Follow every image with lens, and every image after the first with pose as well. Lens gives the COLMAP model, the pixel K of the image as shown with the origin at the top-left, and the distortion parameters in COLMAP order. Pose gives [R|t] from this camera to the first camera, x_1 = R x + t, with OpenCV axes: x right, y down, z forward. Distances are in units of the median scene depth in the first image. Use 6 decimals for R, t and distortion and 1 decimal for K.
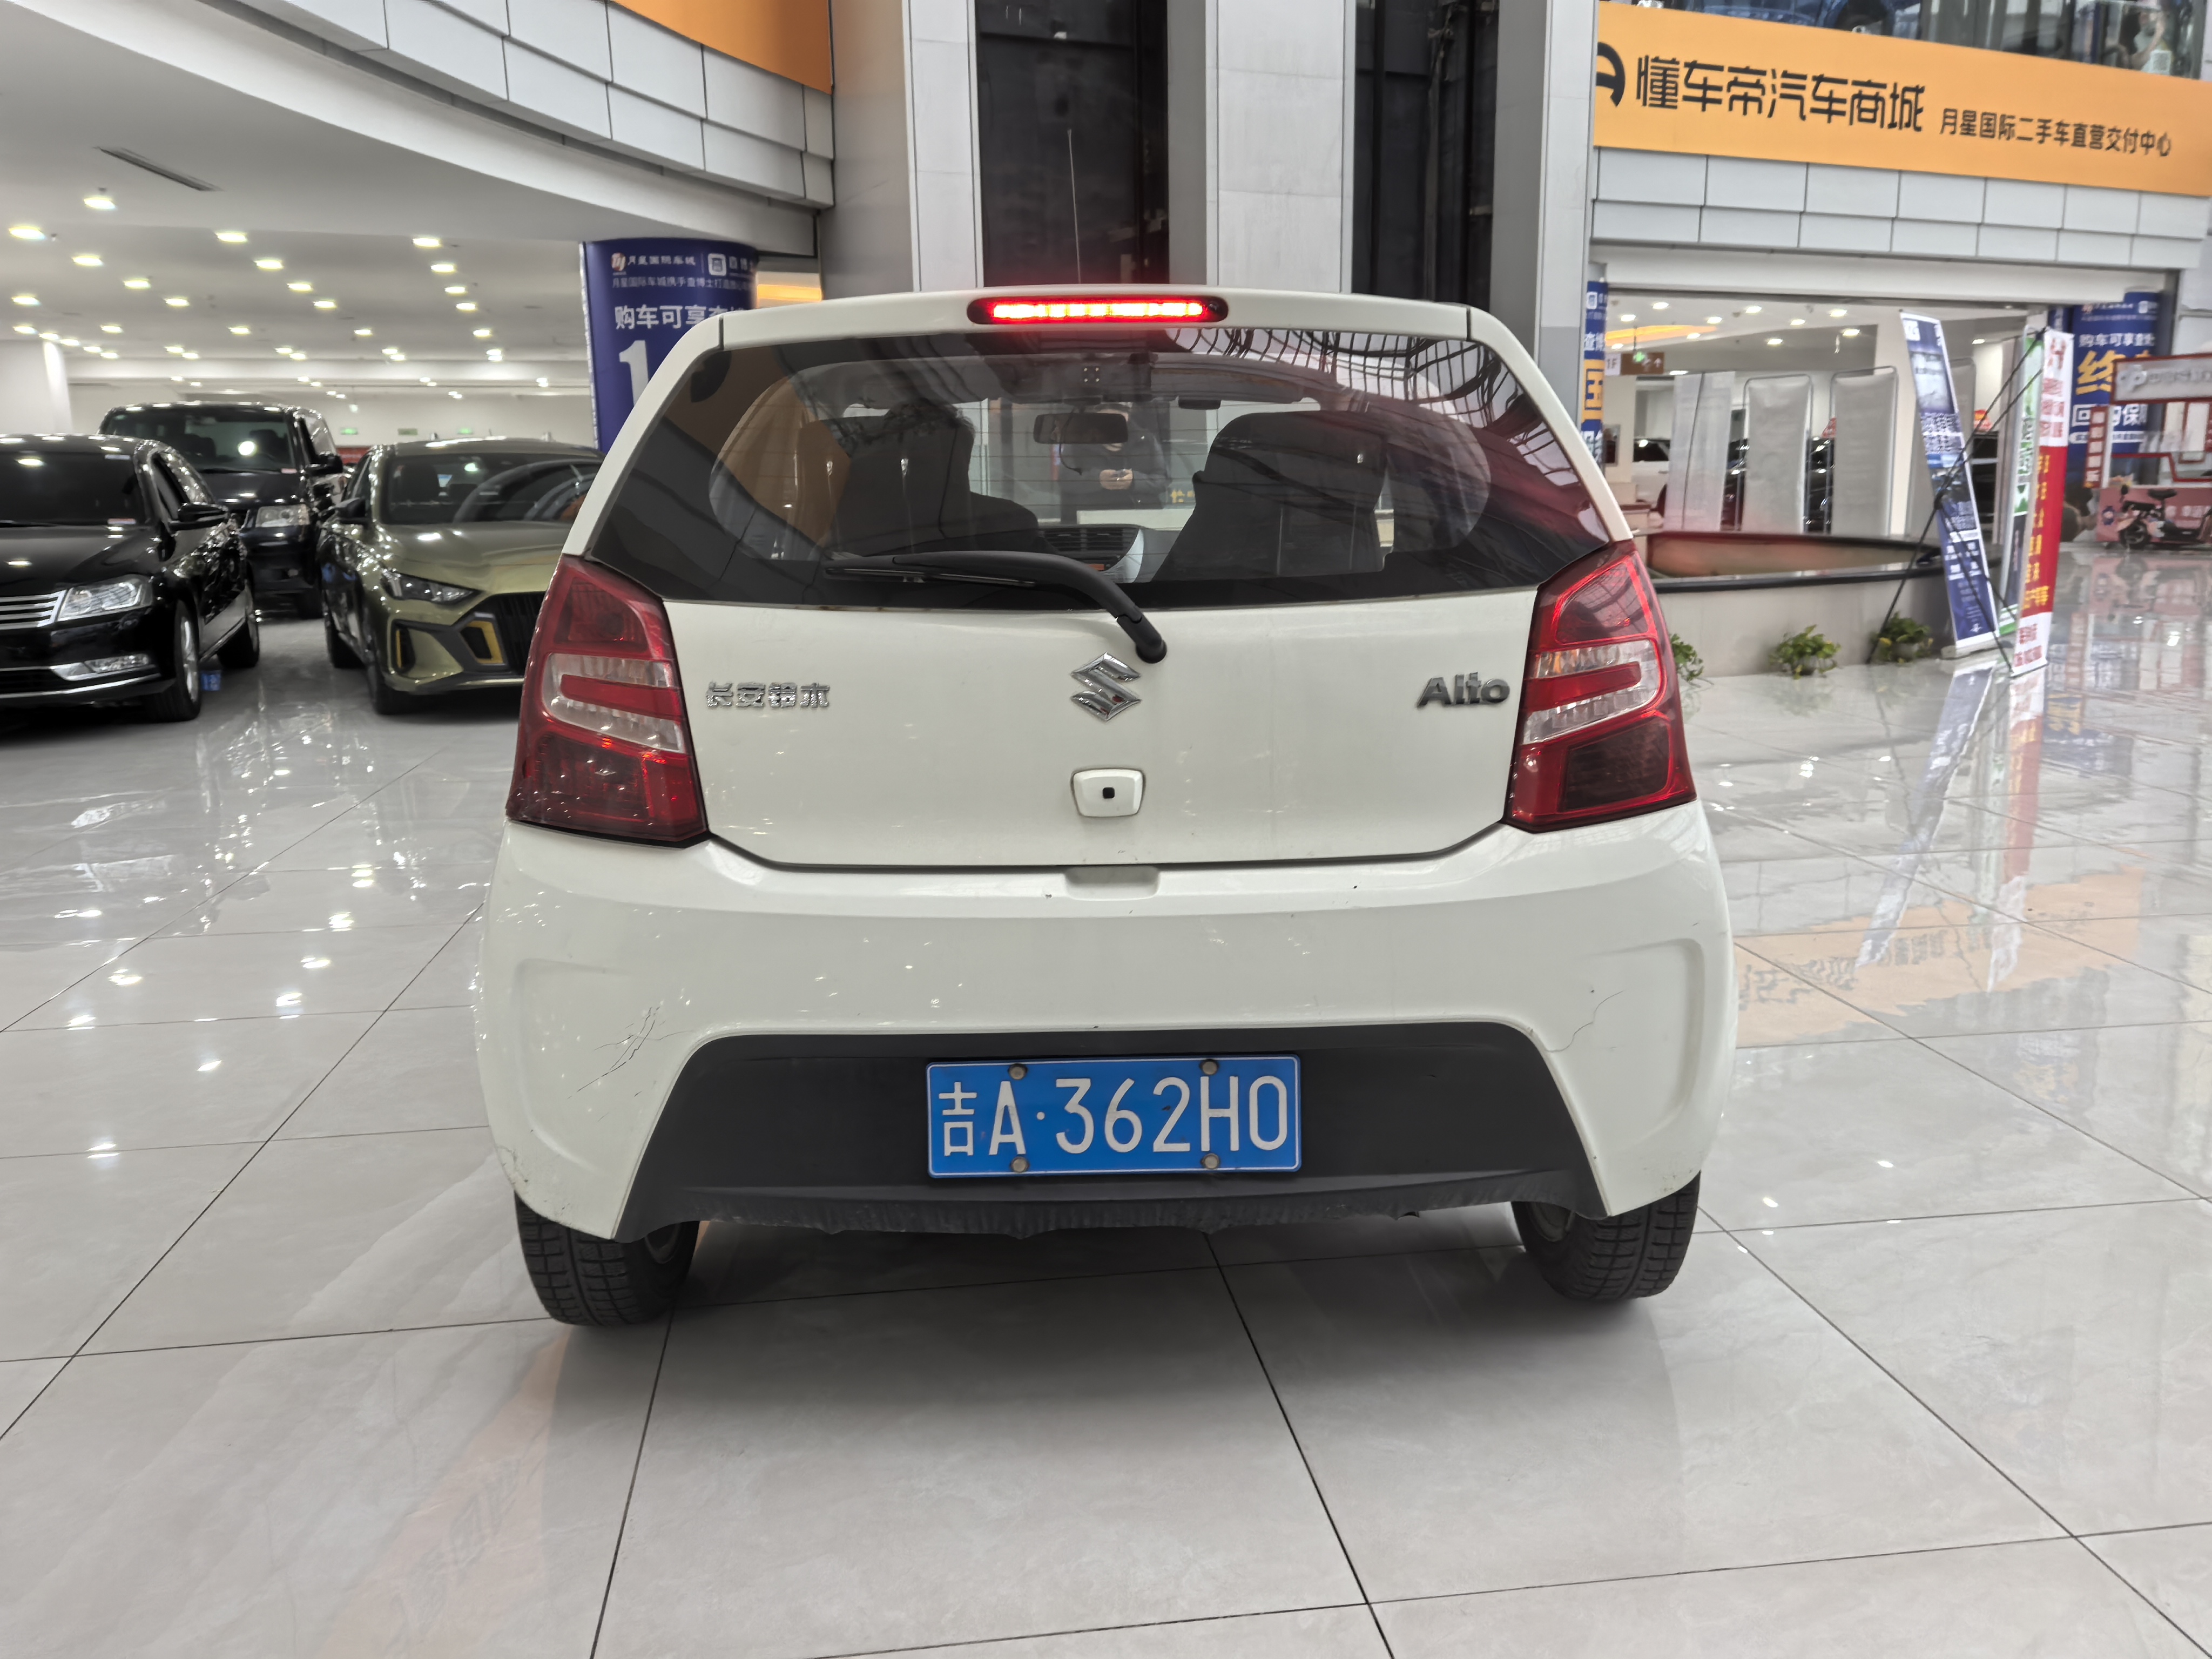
lens RADIAL K [[1739.3, 0, 1174.3], [0, 1739.3, 830.5], [0, 0, 1]] dist [0.023774, -0.000196]
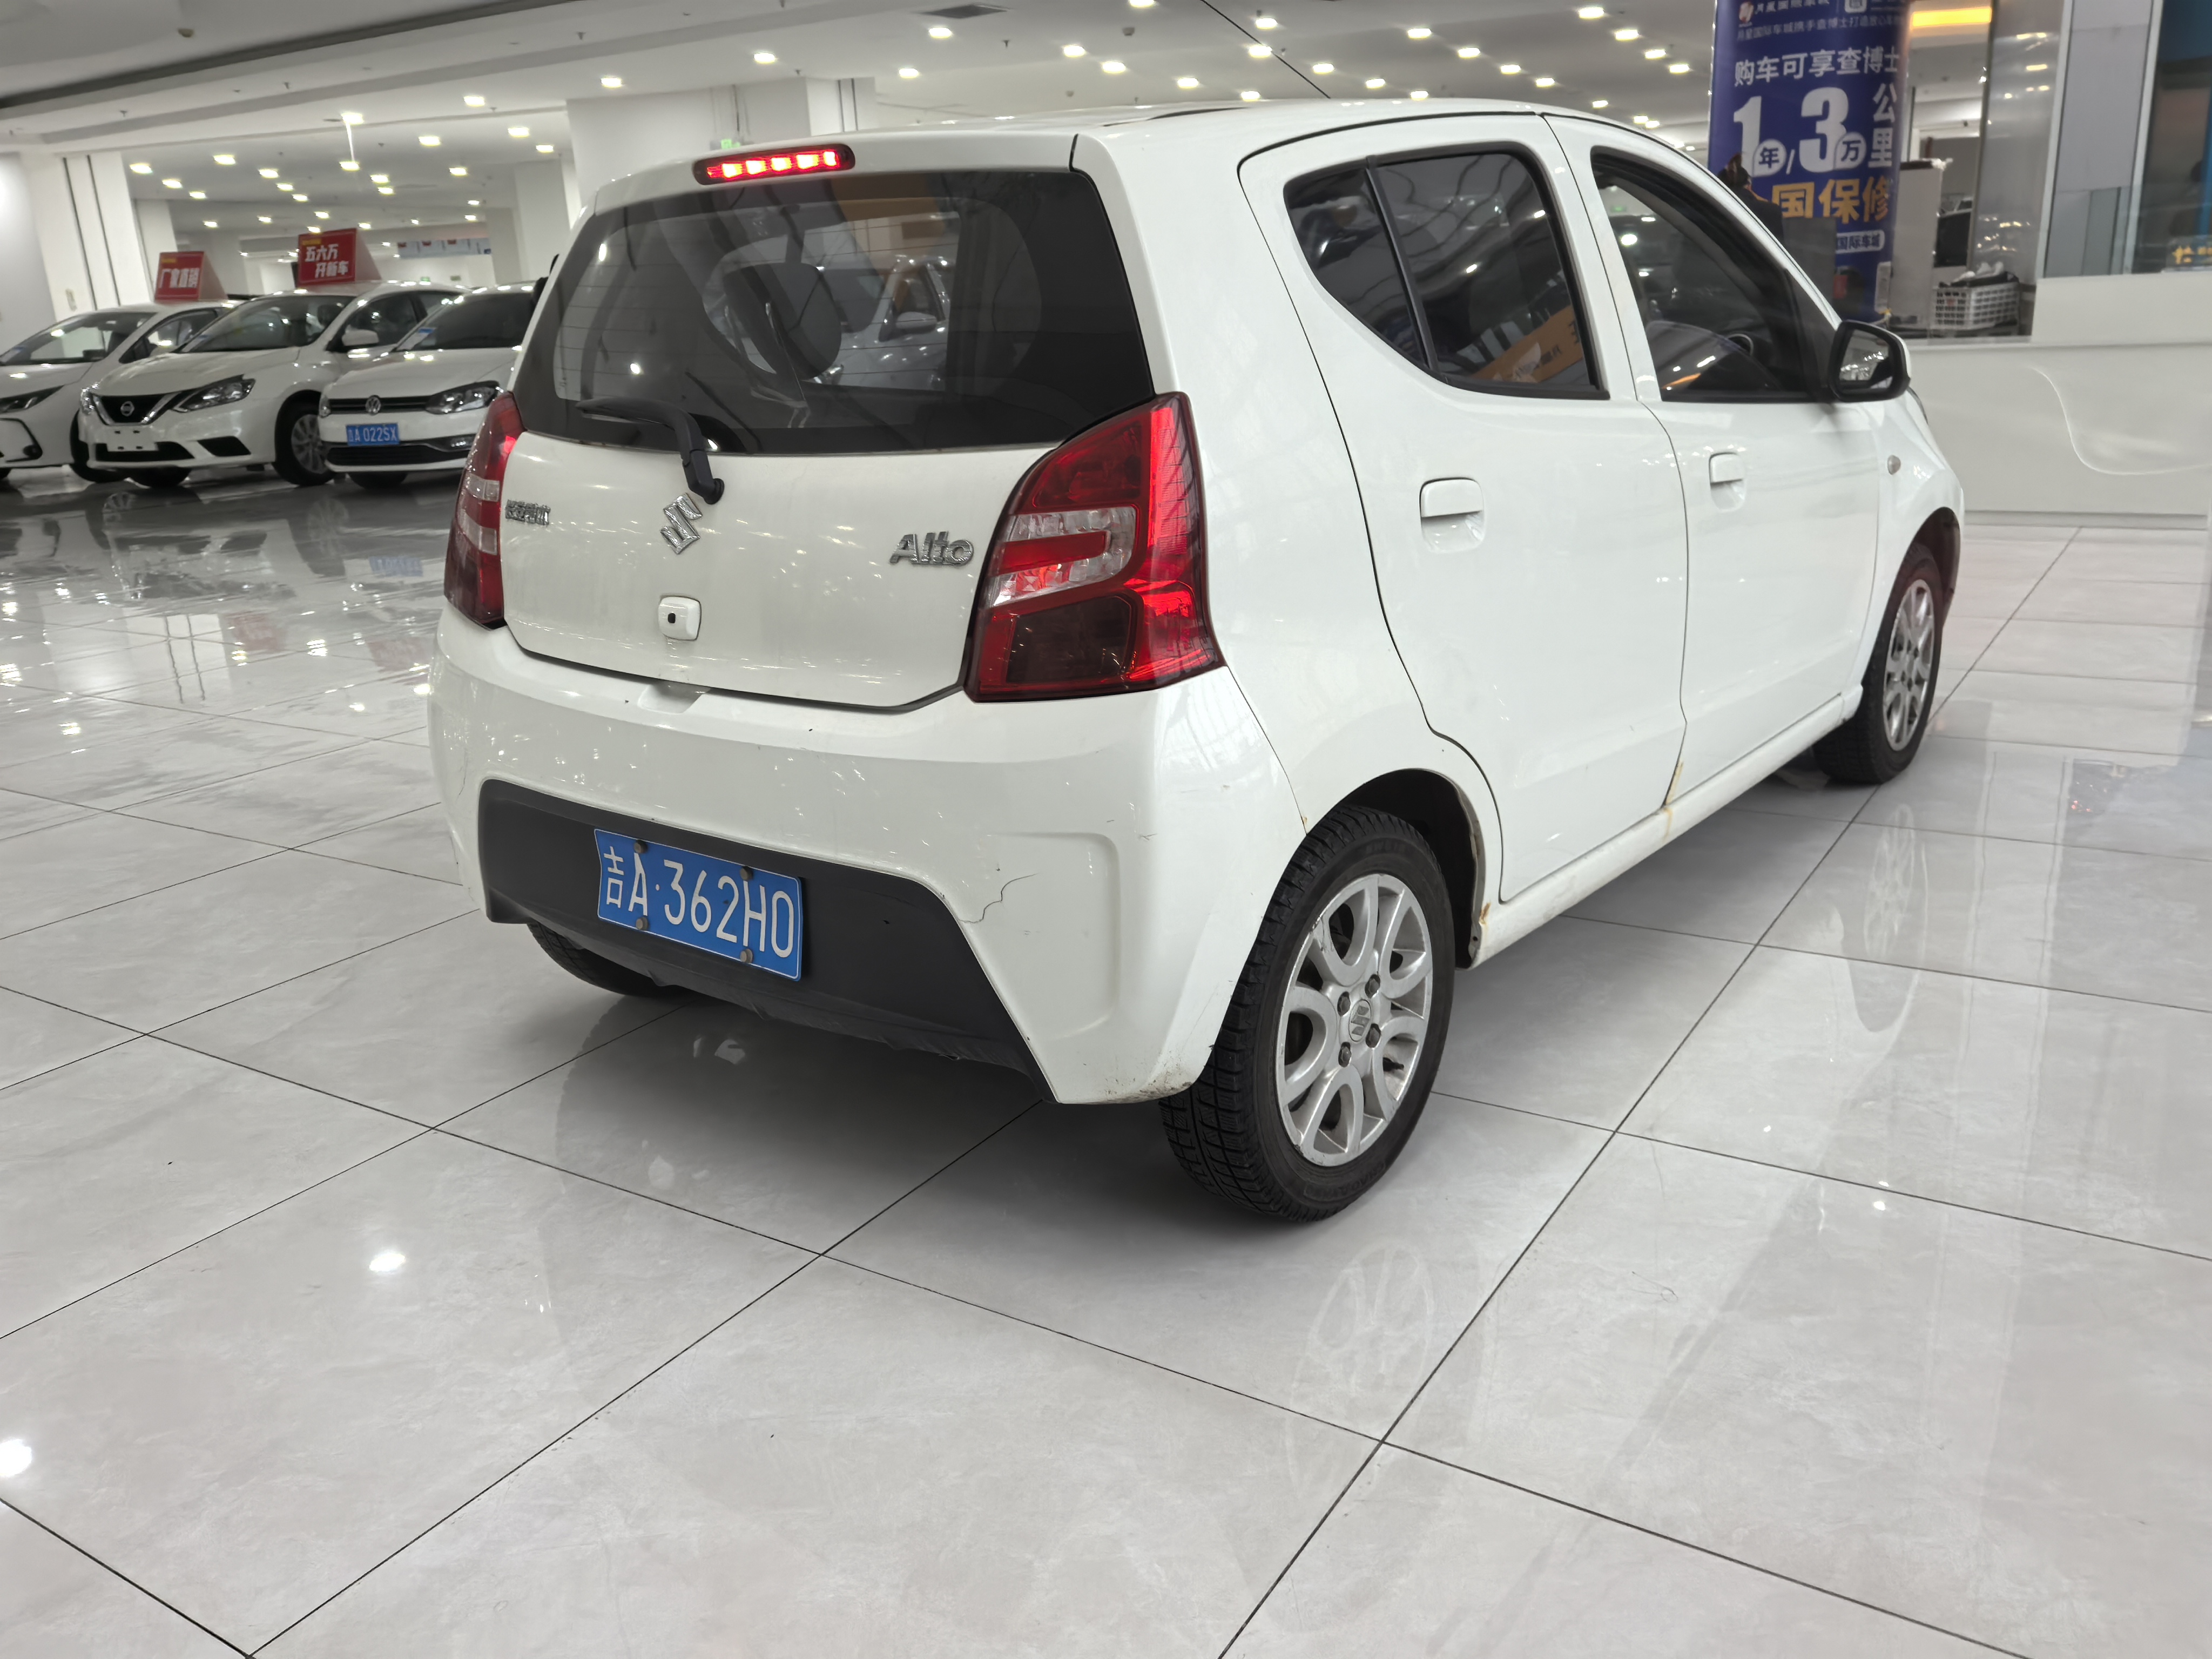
lens RADIAL K [[1739.3, 0, 1174.3], [0, 1739.3, 830.5], [0, 0, 1]] dist [0.023774, -0.000196]
pose [[0.767355, 0.169623, -0.618381, 0.870779], [-0.089053, 0.983223, 0.159194, -0.088597], [0.635009, -0.067090, 0.769586, 0.300376]]
